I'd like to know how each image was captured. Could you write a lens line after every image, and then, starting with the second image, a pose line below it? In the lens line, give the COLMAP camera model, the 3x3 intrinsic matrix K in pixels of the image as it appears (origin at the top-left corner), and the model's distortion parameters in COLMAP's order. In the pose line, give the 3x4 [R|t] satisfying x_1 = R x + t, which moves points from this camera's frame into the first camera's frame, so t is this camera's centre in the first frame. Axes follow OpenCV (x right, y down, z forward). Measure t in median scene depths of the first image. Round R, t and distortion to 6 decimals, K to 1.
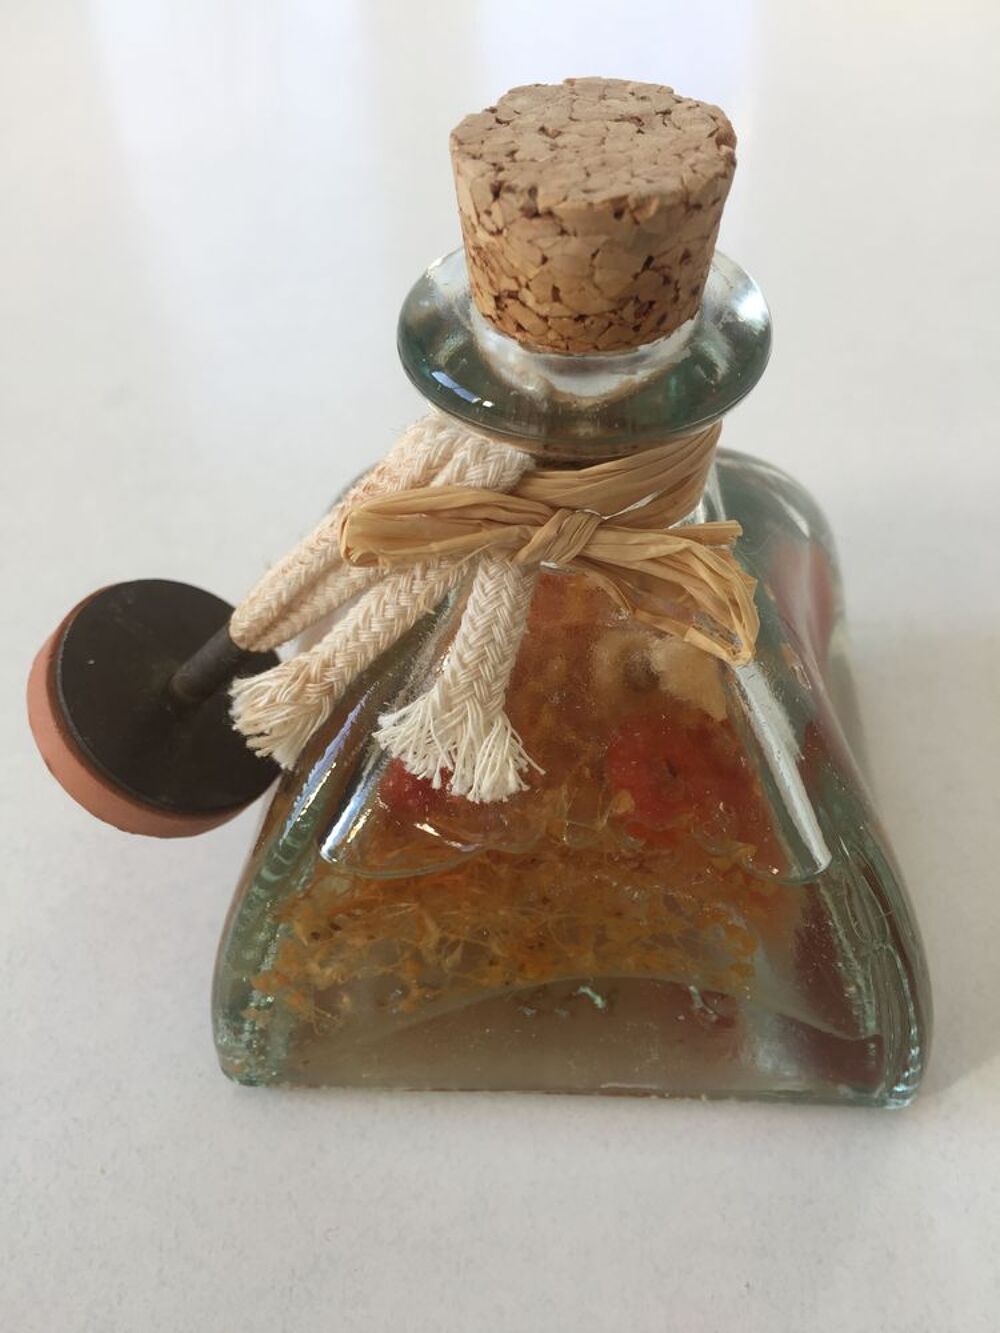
lens RADIAL K [[1134.2, 0, 509.2], [0, 1134.2, 666.6], [0, 0, 1]] dist [0.064790, -0.083062]
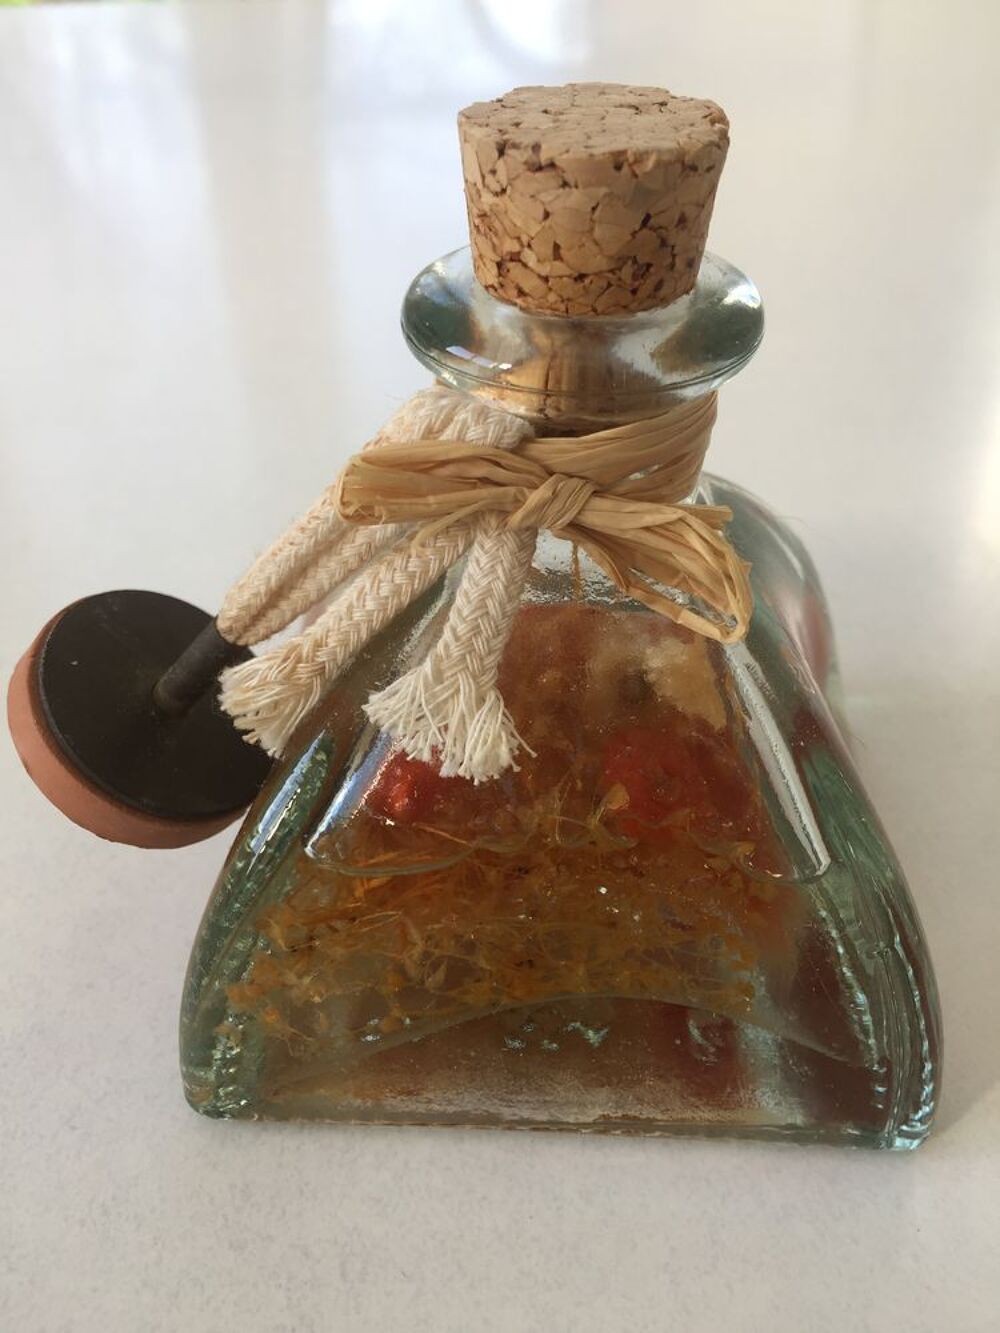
lens RADIAL K [[1134.2, 0, 490.9], [0, 1134.2, 665.6], [0, 0, 1]] dist [0.064790, -0.083062]
pose [[0.999785, 0.019794, -0.006250, -0.004060], [-0.020491, 0.989225, -0.144962, 0.164653], [0.003313, 0.145059, 0.989418, 0.022911]]
